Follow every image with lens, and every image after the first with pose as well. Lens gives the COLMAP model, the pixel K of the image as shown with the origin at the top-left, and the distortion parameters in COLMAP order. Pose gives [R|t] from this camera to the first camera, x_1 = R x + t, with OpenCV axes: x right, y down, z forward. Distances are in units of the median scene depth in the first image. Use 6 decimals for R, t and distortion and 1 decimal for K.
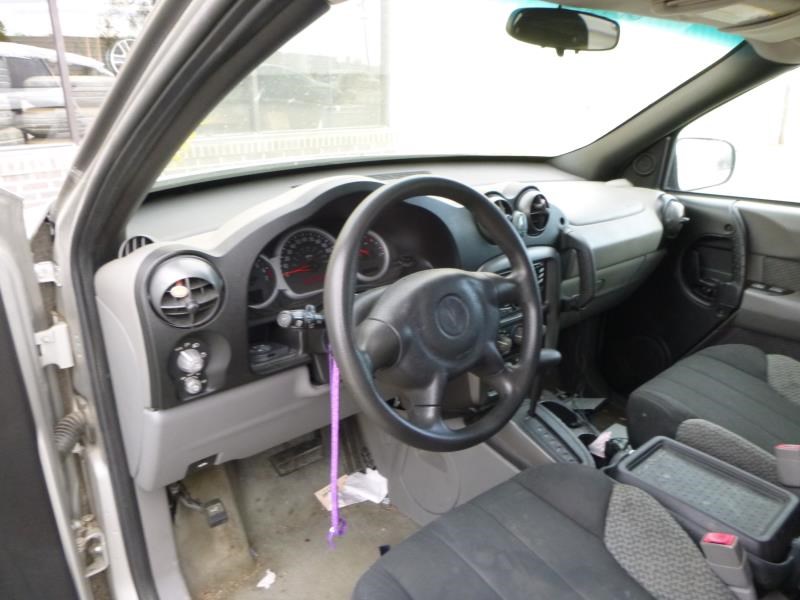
lens RADIAL K [[596.5, 0, 400.0], [0, 596.5, 300.0], [0, 0, 1]] dist [-0.038425, -0.000897]
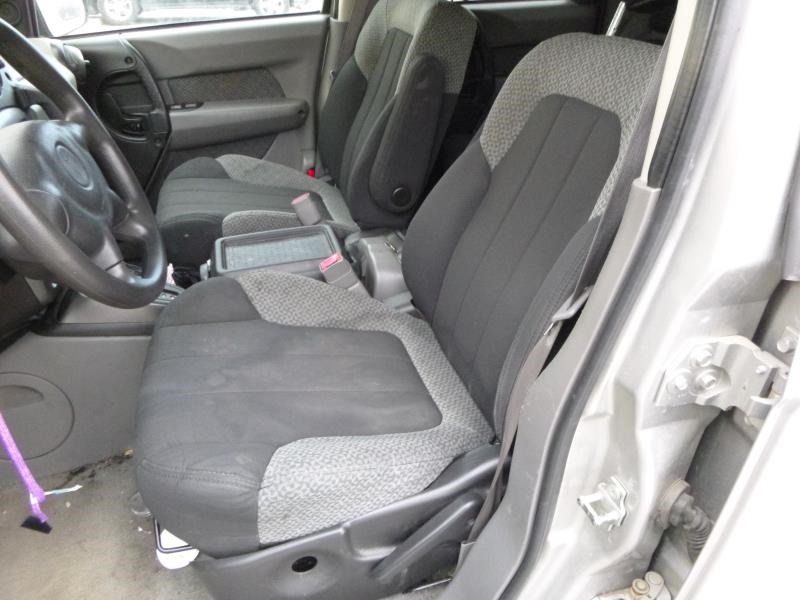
lens RADIAL K [[596.5, 0, 400.0], [0, 596.5, 300.0], [0, 0, 1]] dist [-0.038425, -0.000897]
pose [[0.404459, -0.485518, 0.775039, -0.288586], [0.329151, 0.867938, 0.371945, 0.018395], [-0.853272, 0.104668, 0.510854, 0.107054]]
